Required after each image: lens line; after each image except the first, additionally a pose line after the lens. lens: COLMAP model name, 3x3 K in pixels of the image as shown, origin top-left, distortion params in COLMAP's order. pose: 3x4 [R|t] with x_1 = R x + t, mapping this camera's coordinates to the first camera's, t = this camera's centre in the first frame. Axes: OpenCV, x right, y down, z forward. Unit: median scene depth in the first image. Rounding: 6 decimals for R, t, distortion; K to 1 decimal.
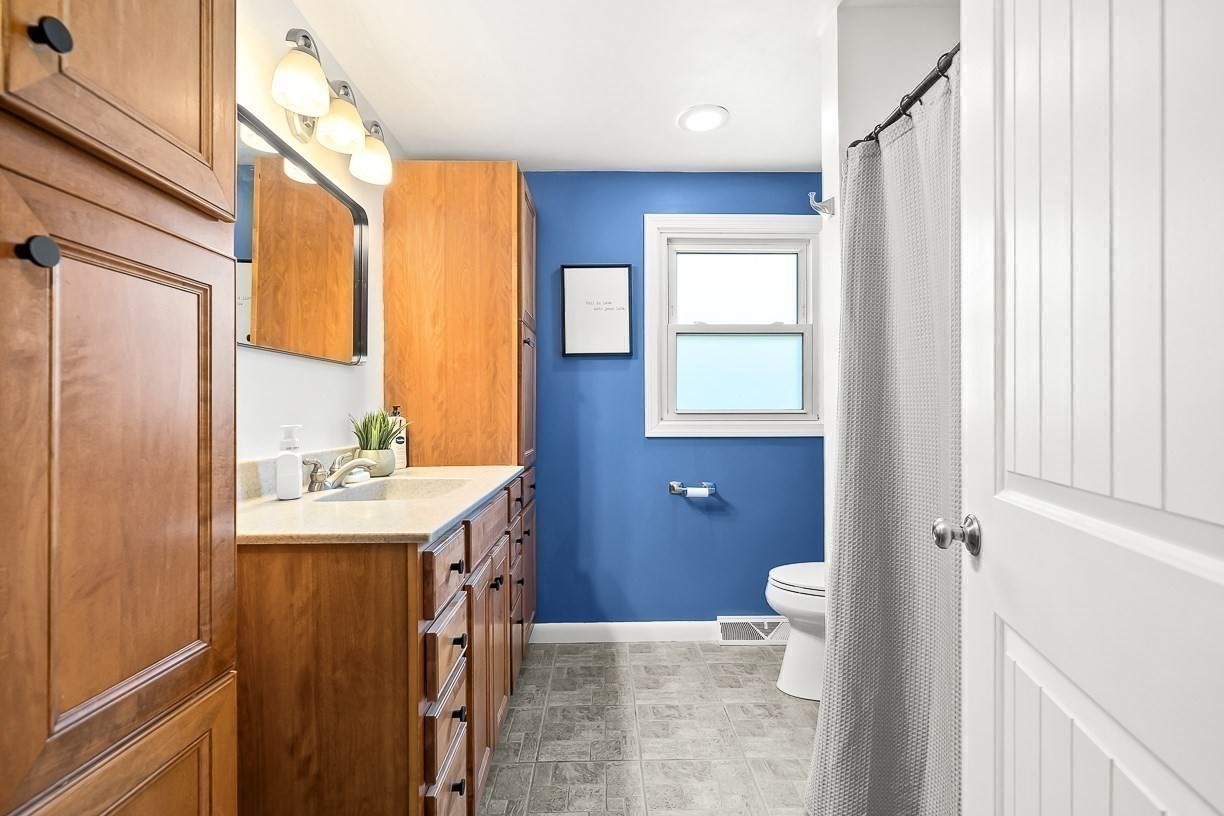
lens RADIAL K [[555.4, 0, 607.8], [0, 555.4, 410.7], [0, 0, 1]] dist [0.000329, 0.000808]
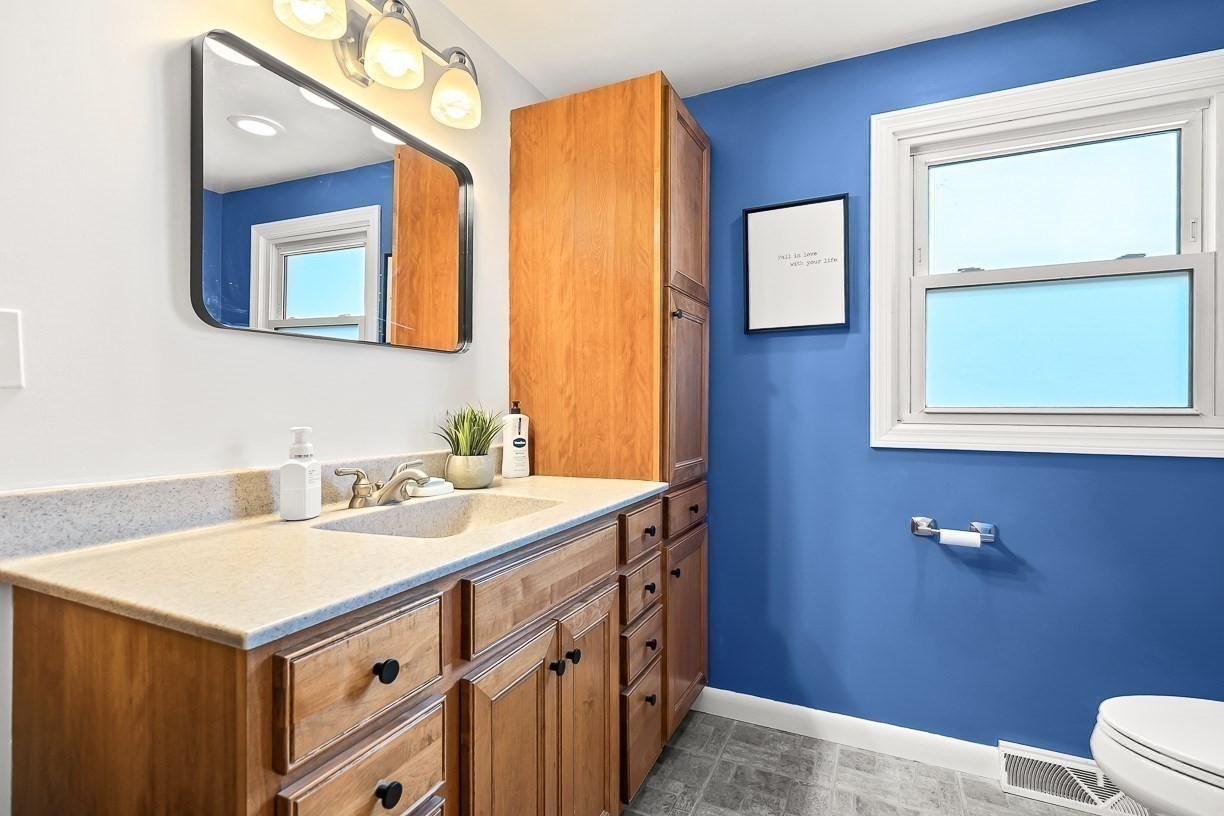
lens RADIAL K [[555.4, 0, 618.3], [0, 555.4, 403.7], [0, 0, 1]] dist [0.000329, 0.000808]
pose [[0.887951, 0.004576, -0.459915, 0.122550], [-0.003628, 0.999989, 0.002945, -0.007138], [0.459924, -0.000947, 0.887958, 0.302206]]
